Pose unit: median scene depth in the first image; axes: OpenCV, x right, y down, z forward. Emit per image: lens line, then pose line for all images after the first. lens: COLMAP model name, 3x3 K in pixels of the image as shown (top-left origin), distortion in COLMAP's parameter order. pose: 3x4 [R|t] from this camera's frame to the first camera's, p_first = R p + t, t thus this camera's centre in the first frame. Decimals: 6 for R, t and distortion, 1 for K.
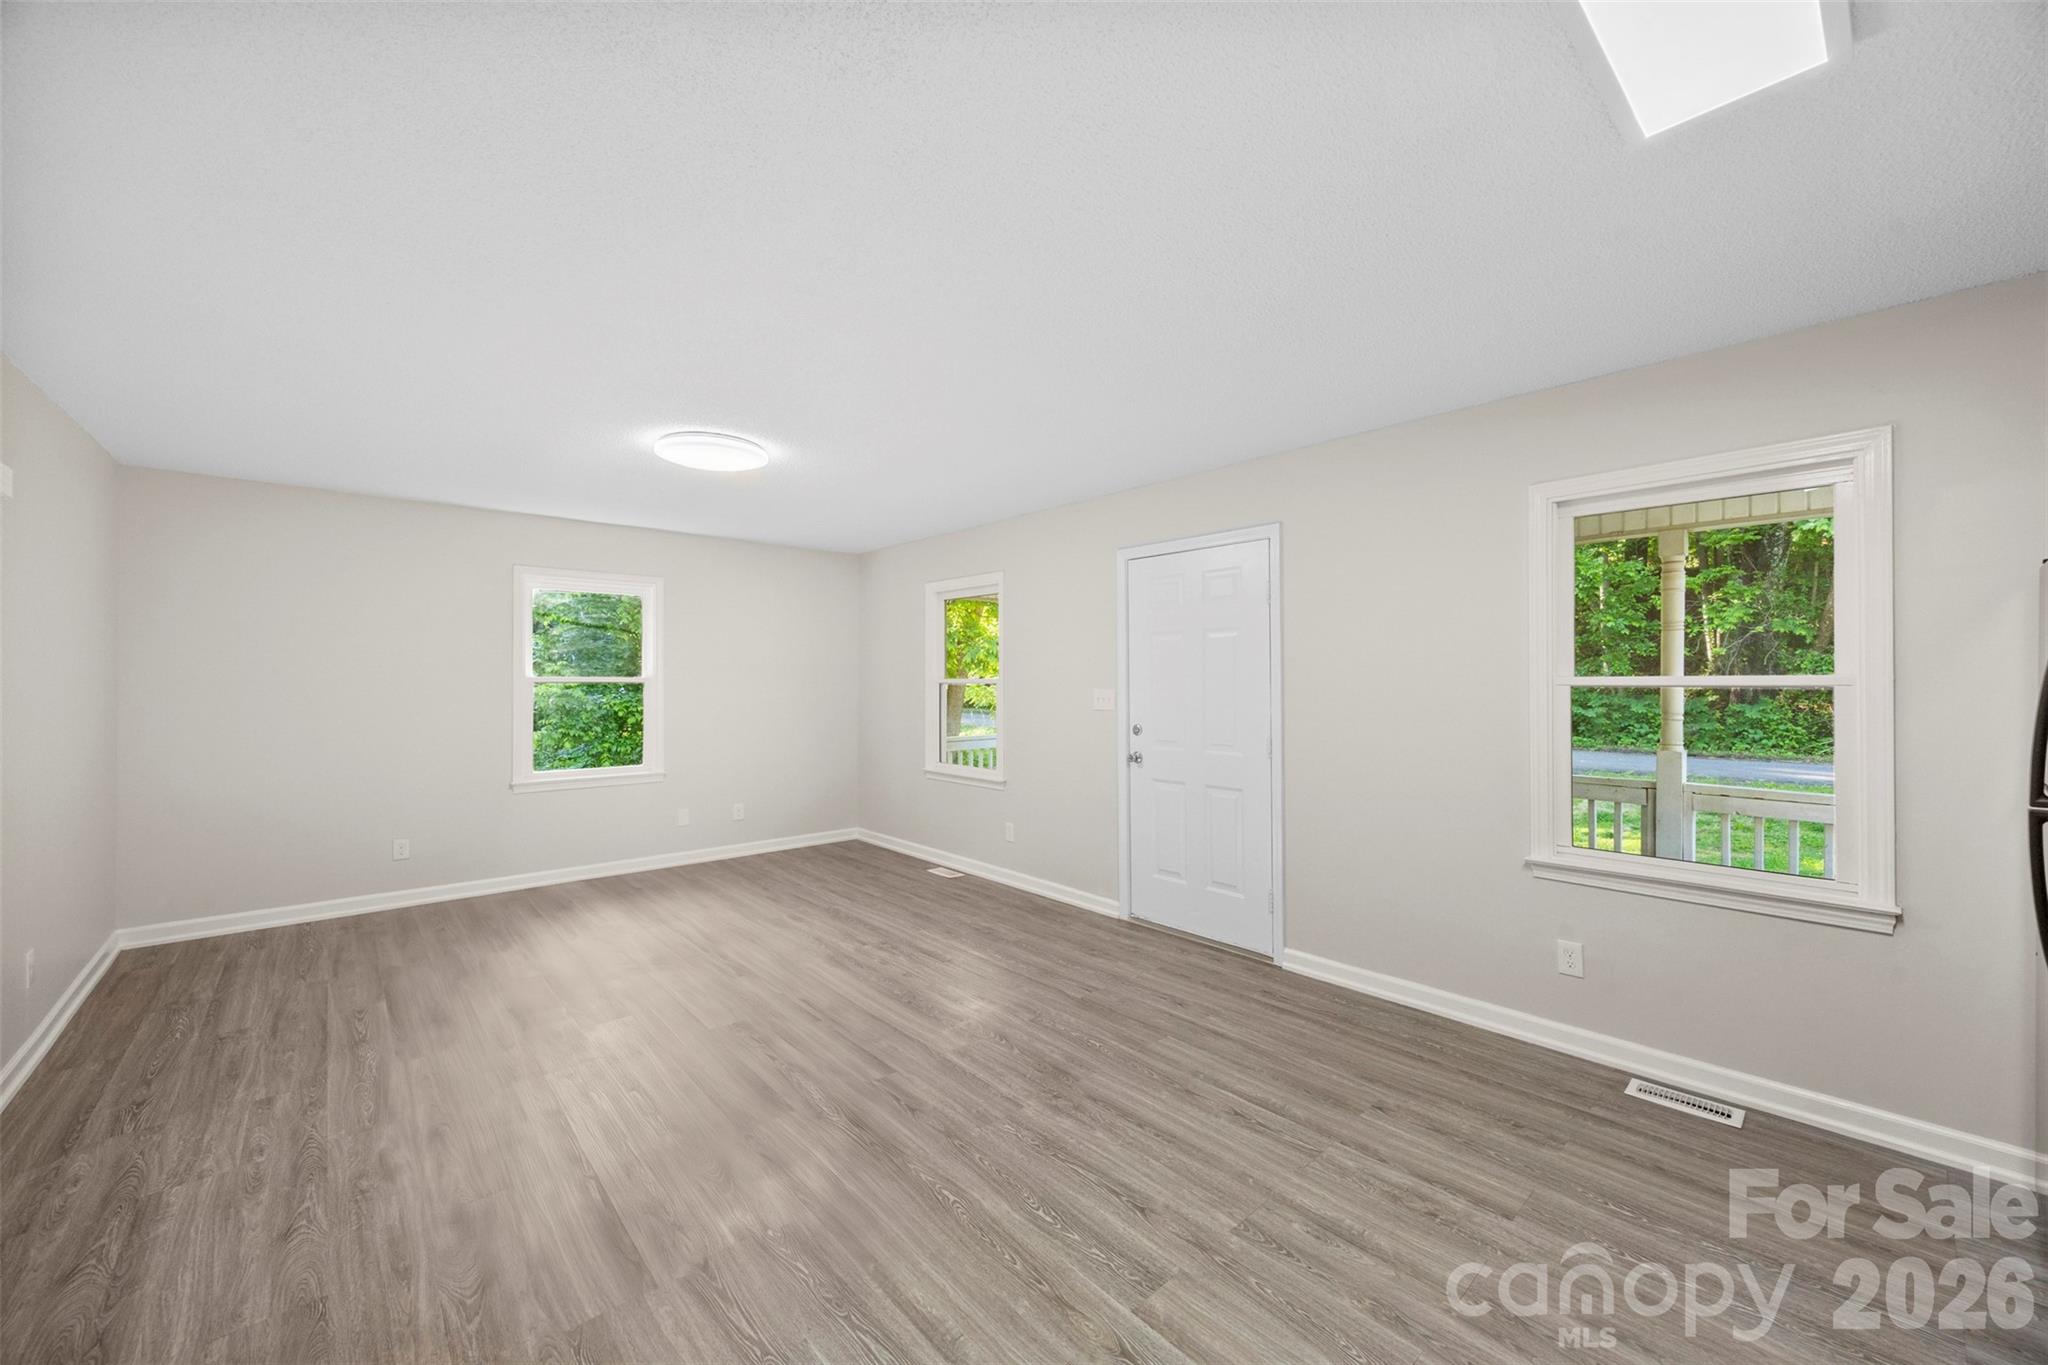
lens RADIAL K [[779.5, 0, 1042.4], [0, 779.5, 686.5], [0, 0, 1]] dist [-0.004339, 0.000271]
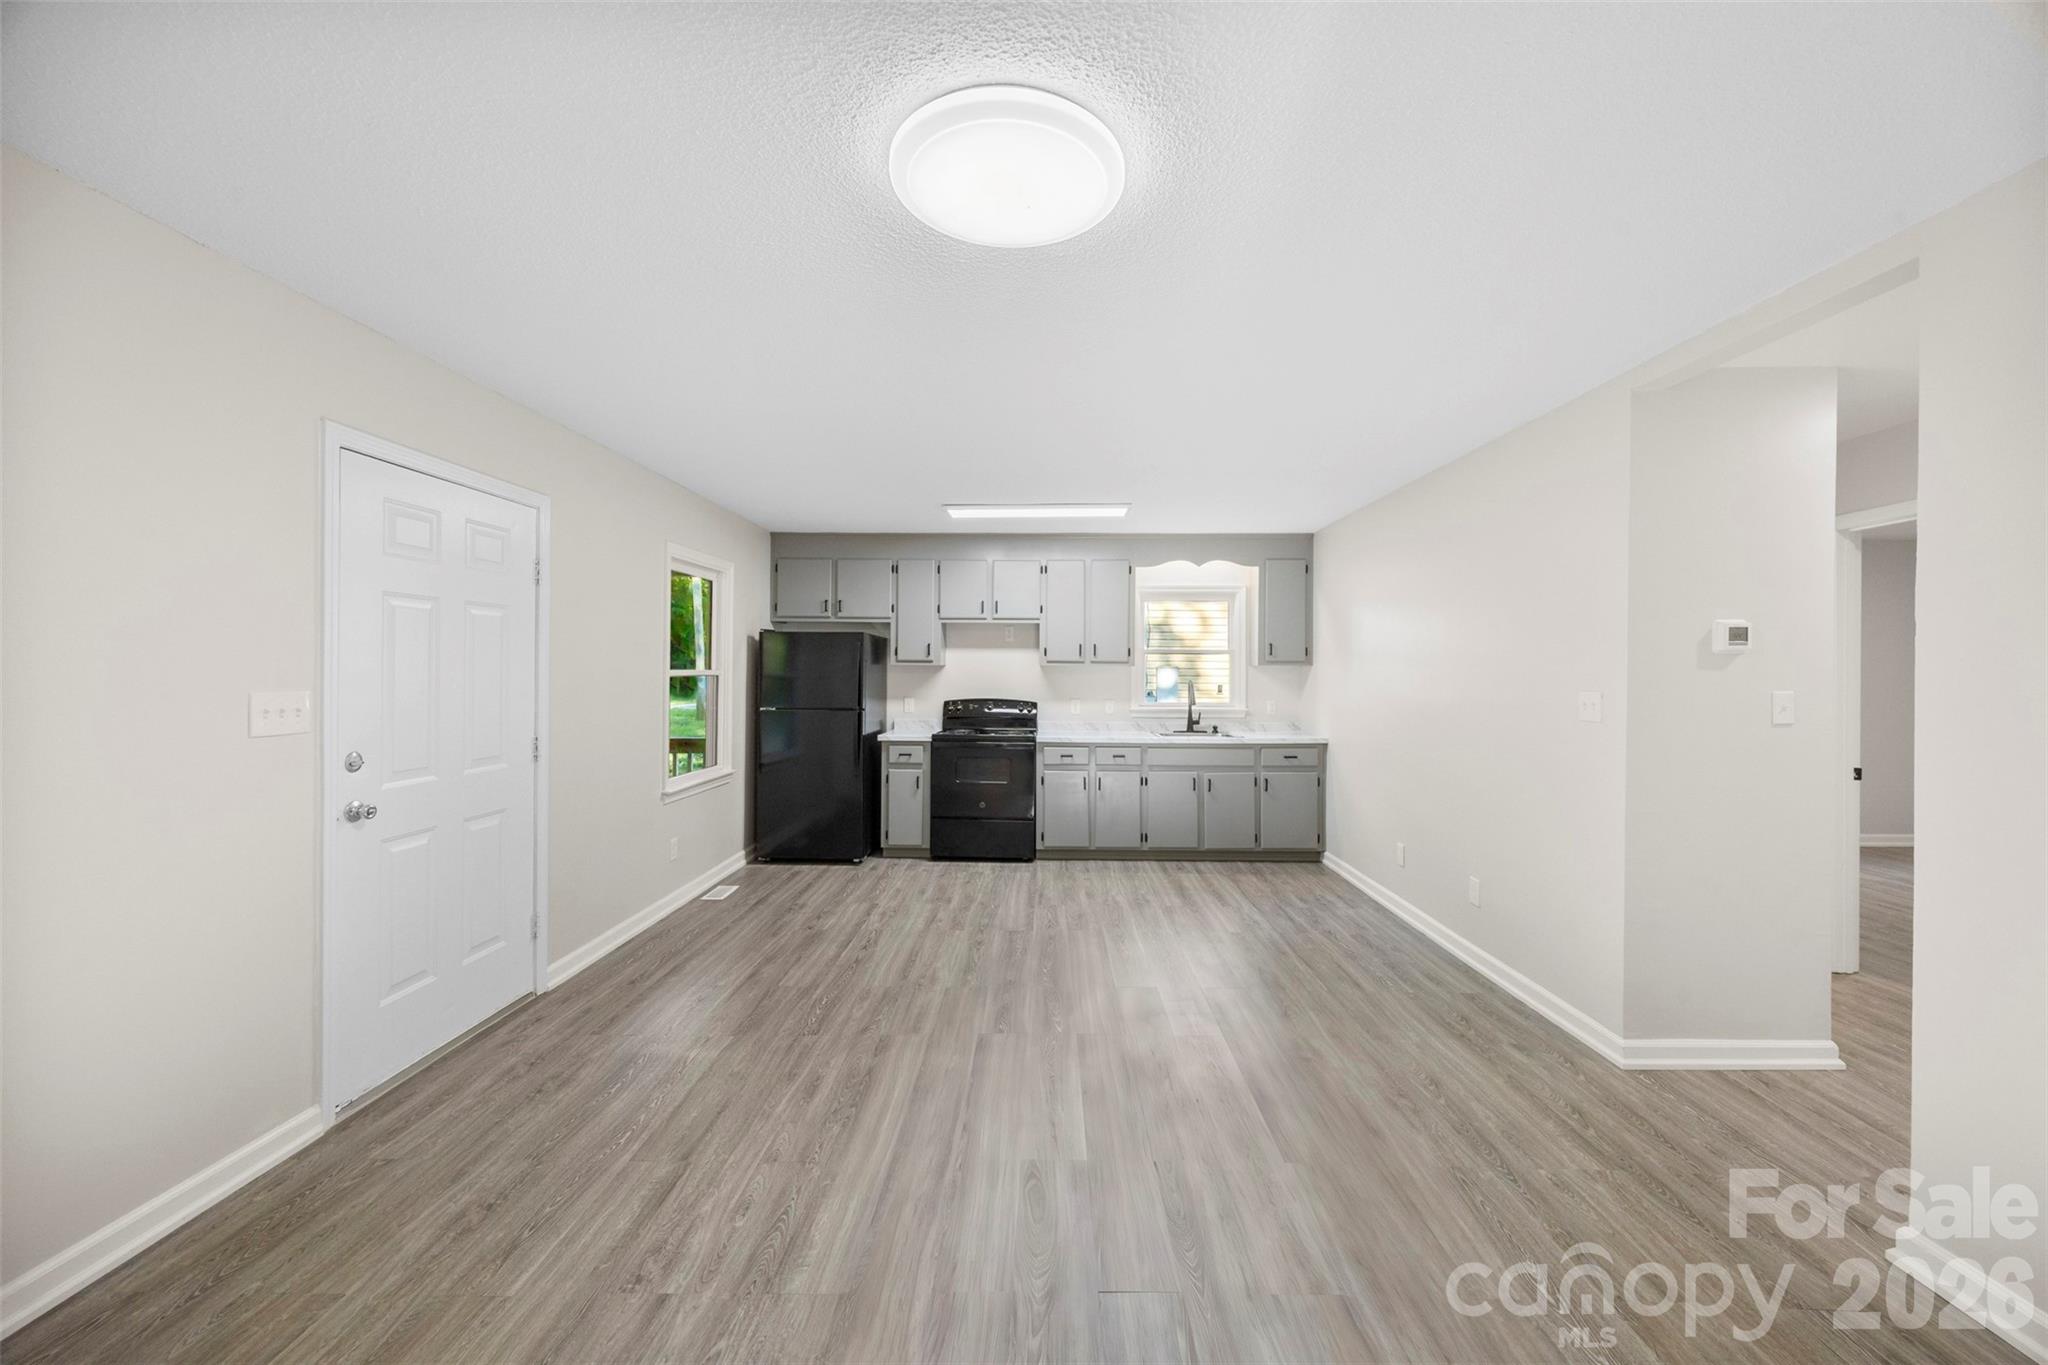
lens RADIAL K [[779.5, 0, 1033.9], [0, 779.5, 670.1], [0, 0, 1]] dist [-0.004339, 0.000271]
pose [[-0.725029, 0.000053, 0.688718, -0.763222], [0.002095, 0.999996, 0.002128, -0.011651], [-0.688715, 0.002986, -0.725026, 1.340014]]
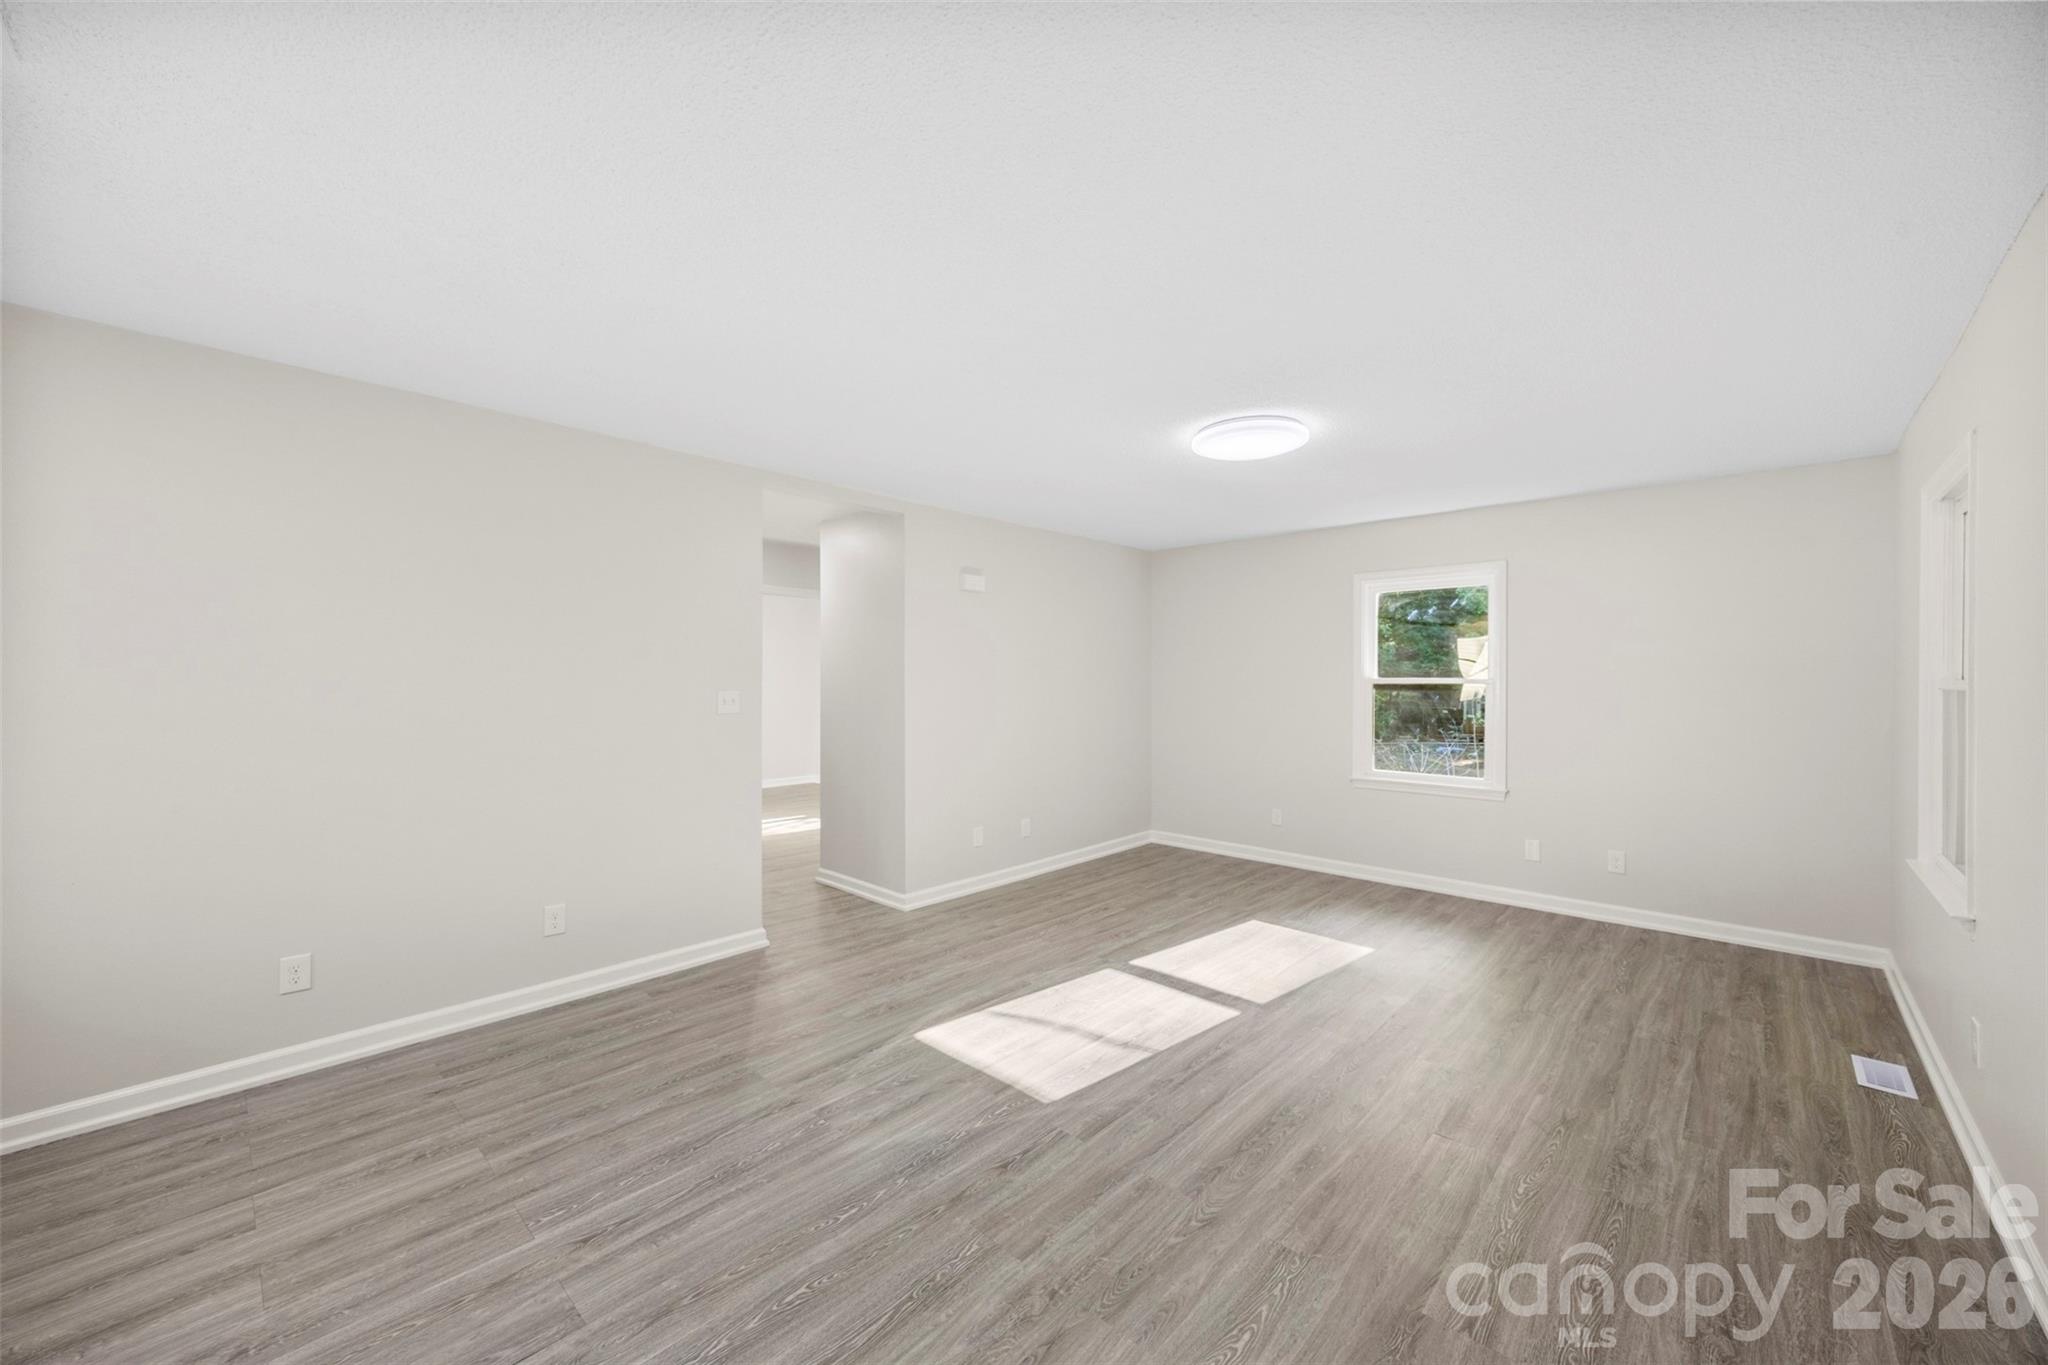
lens RADIAL K [[779.5, 0, 1028.0], [0, 779.5, 681.1], [0, 0, 1]] dist [-0.004339, 0.000271]
pose [[0.071777, 0.002375, -0.997418, 0.506049], [-0.008157, 0.999965, 0.001794, -0.006574], [0.997387, 0.008007, 0.071794, 0.677552]]
